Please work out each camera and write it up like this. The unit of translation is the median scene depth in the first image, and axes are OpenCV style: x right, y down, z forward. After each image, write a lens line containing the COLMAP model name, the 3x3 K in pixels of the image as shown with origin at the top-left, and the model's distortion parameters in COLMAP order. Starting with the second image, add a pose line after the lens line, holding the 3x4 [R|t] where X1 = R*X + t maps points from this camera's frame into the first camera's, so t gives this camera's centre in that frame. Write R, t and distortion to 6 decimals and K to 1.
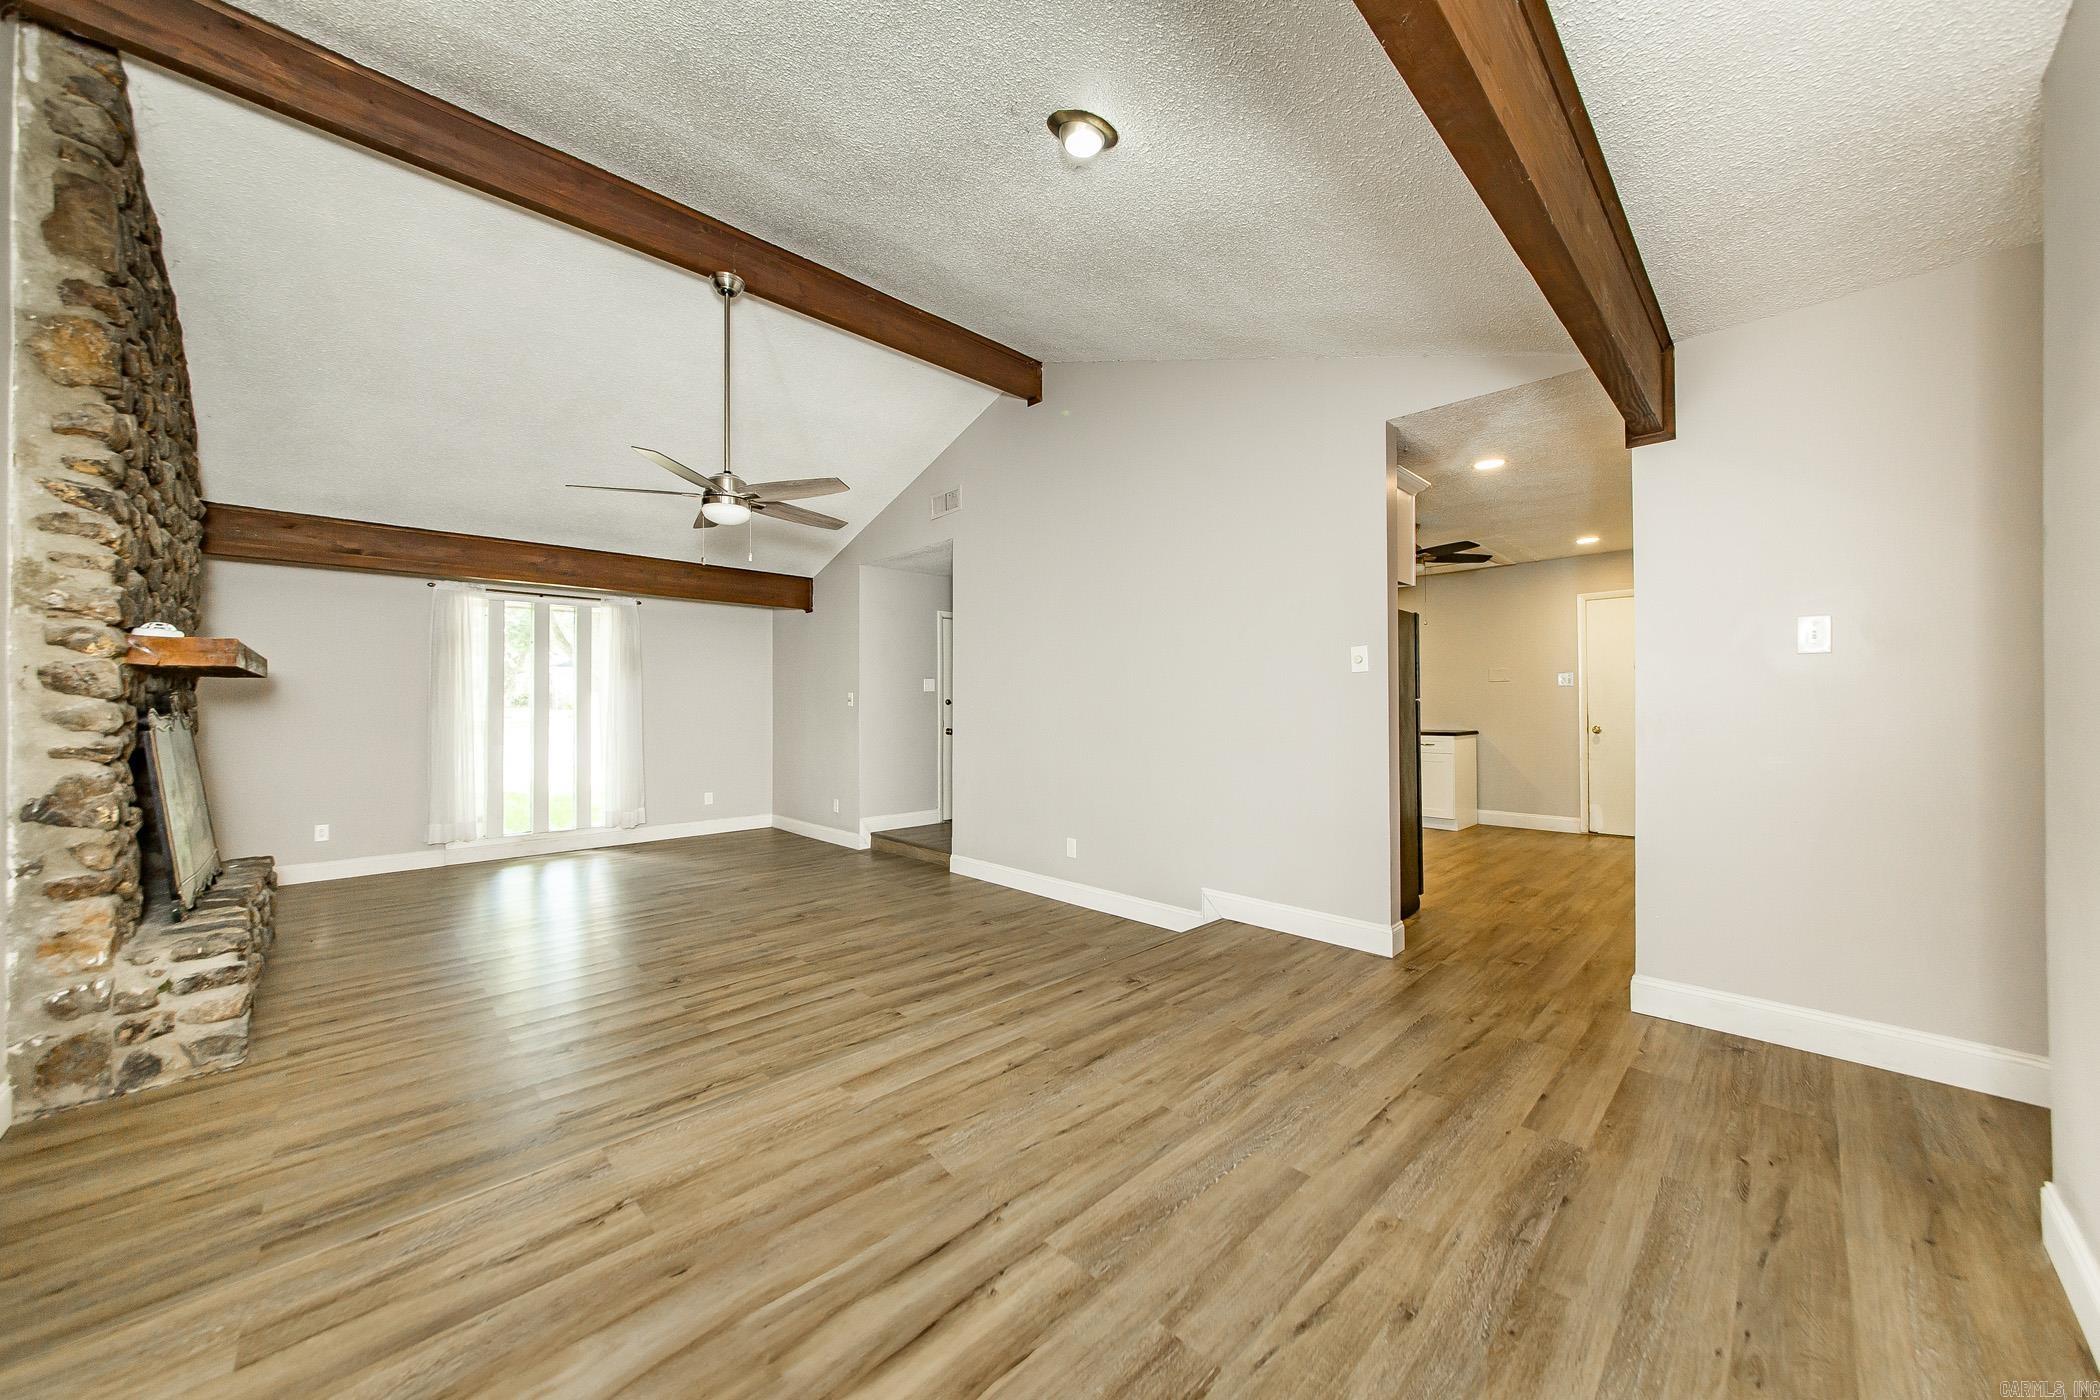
lens RADIAL K [[744.0, 0, 1046.7], [0, 744.0, 697.0], [0, 0, 1]] dist [-0.001364, -0.000338]
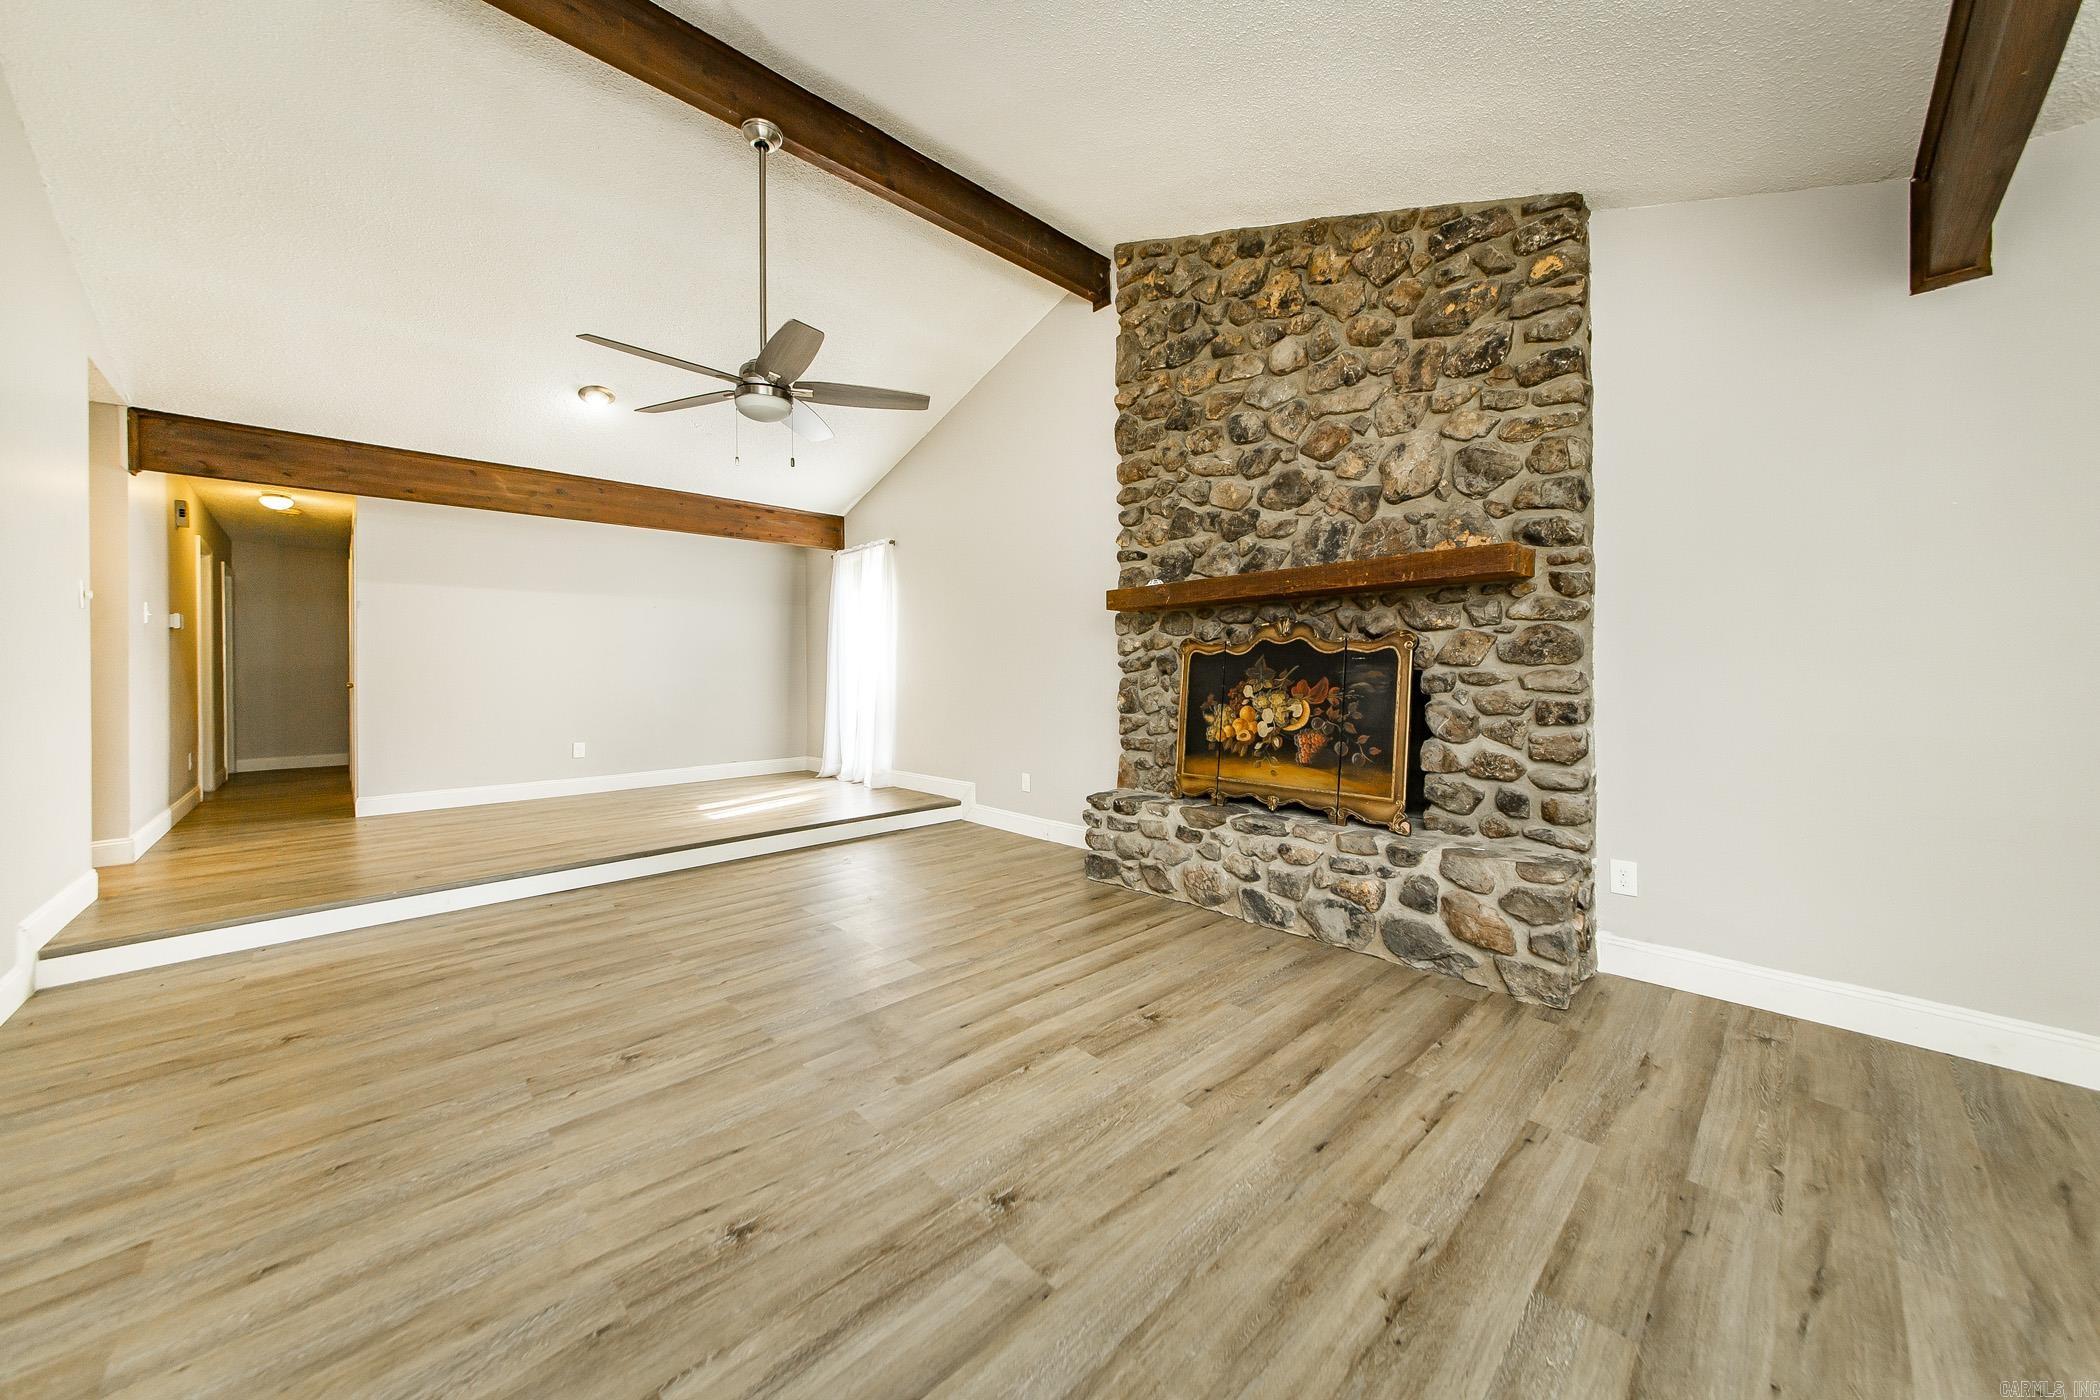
lens RADIAL K [[731.6, 0, 1048.9], [0, 731.6, 669.0], [0, 0, 1]] dist [0.000503, 0.000036]
pose [[-0.999904, 0.013798, 0.001206, -0.839991], [0.013785, 0.999852, -0.010274, 0.072762], [-0.001348, -0.010256, -0.999946, 2.044511]]
